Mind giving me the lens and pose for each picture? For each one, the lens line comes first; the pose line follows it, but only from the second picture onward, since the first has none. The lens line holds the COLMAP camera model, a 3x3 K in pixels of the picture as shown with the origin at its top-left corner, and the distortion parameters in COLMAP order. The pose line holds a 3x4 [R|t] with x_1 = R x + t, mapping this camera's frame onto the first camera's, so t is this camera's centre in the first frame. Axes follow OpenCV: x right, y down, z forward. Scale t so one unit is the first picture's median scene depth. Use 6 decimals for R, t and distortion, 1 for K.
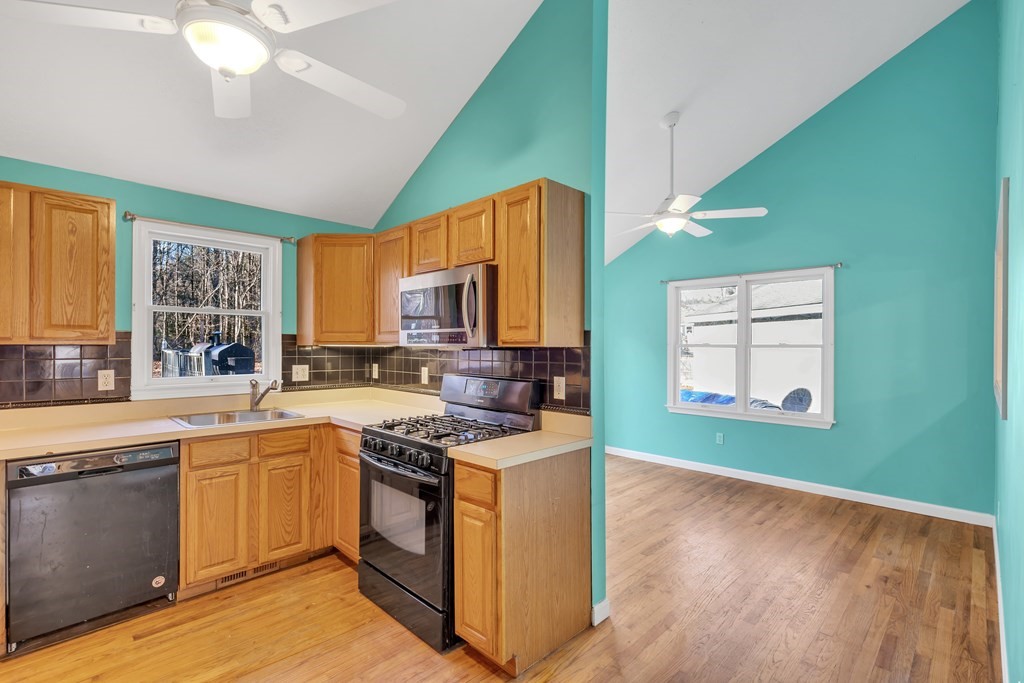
lens RADIAL K [[469.0, 0, 512.0], [0, 469.0, 346.5], [0, 0, 1]] dist [-0.000683, 0.000497]
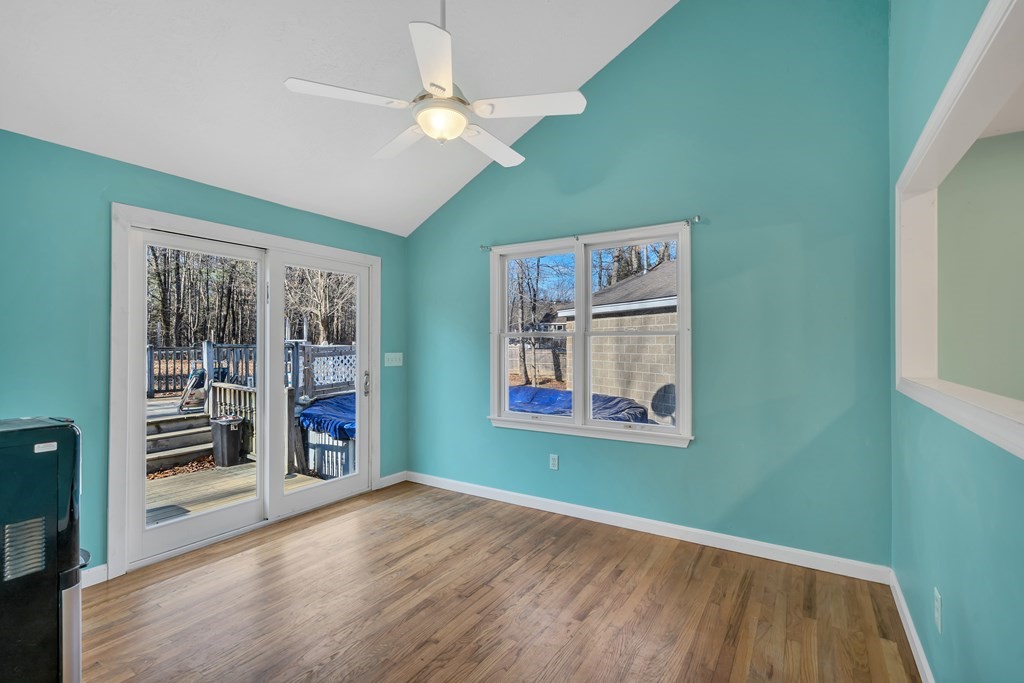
lens RADIAL K [[469.0, 0, 510.5], [0, 469.0, 341.5], [0, 0, 1]] dist [-0.000683, 0.000497]
pose [[0.977324, -0.001458, 0.211742, 0.294518], [0.003361, 0.999957, -0.008628, 0.020795], [-0.211720, 0.009144, 0.977287, 0.397814]]
